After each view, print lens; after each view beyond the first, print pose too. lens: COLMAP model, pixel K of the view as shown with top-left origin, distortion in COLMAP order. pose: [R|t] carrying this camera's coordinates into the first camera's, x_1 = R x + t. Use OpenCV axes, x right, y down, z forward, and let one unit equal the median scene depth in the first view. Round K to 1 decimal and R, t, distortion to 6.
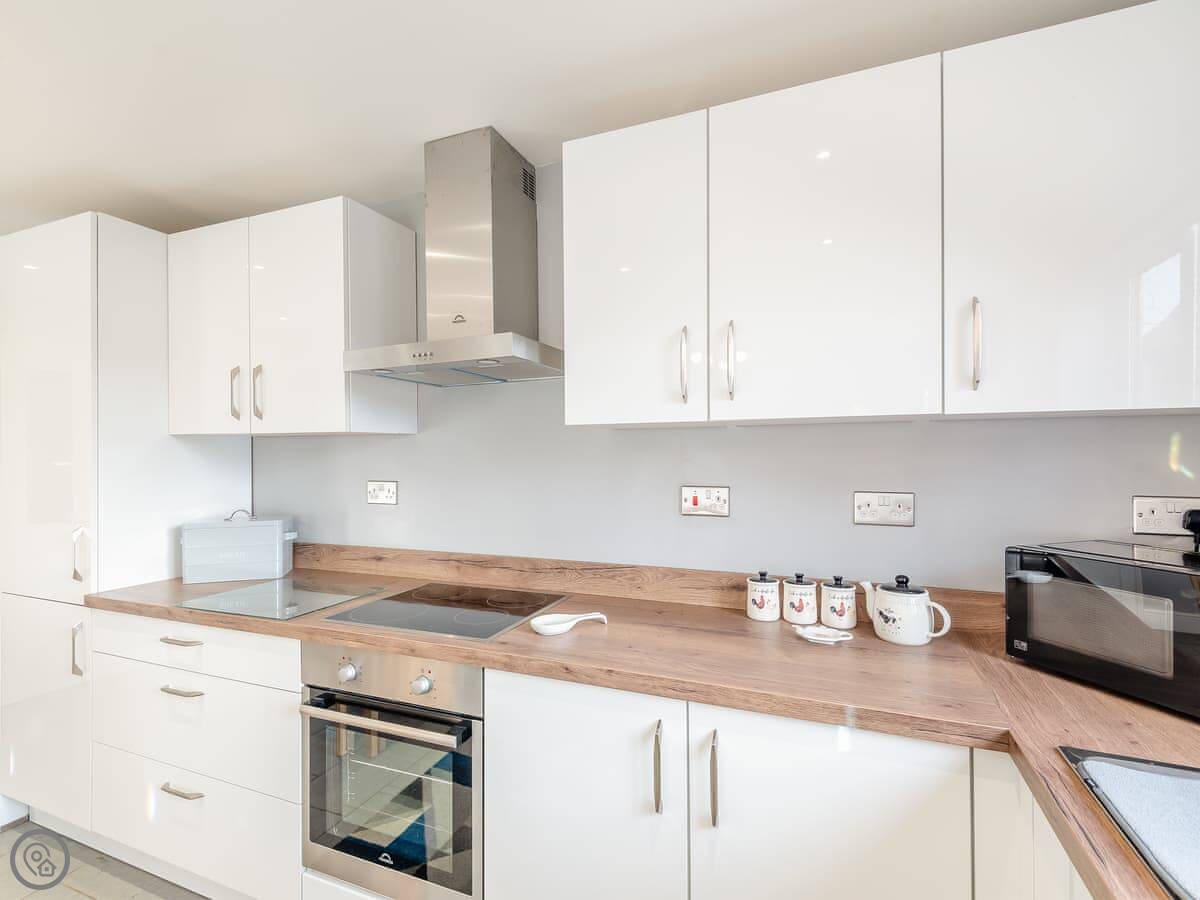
lens RADIAL K [[554.0, 0, 576.0], [0, 554.0, 461.0], [0, 0, 1]] dist [0.014153, -0.006578]
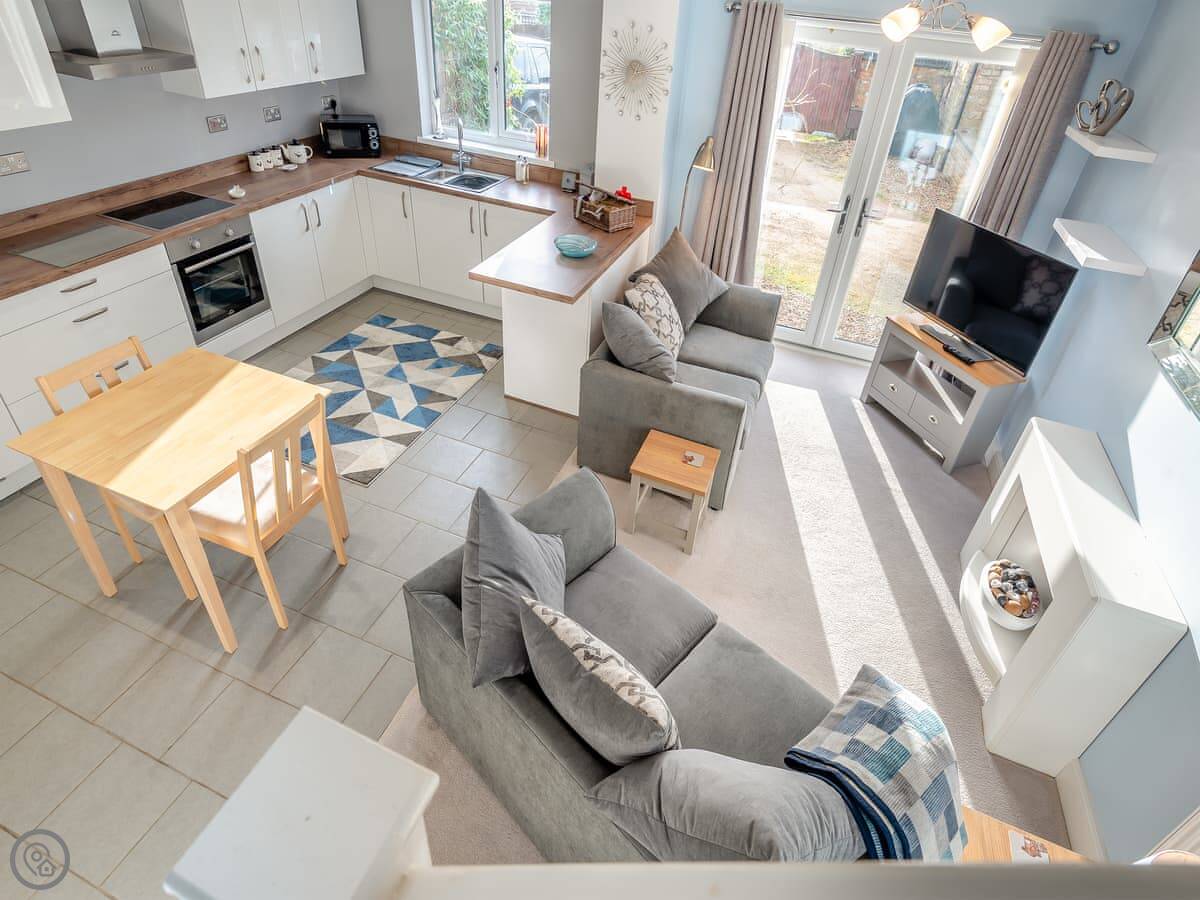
lens RADIAL K [[621.9, 0, 582.3], [0, 621.9, 402.7], [0, 0, 1]] dist [0.024084, -0.004253]
pose [[-0.035224, -0.566492, 0.823314, -2.706590], [-0.057835, 0.823600, 0.564215, -0.551079], [-0.997705, -0.027743, -0.061774, -0.330597]]
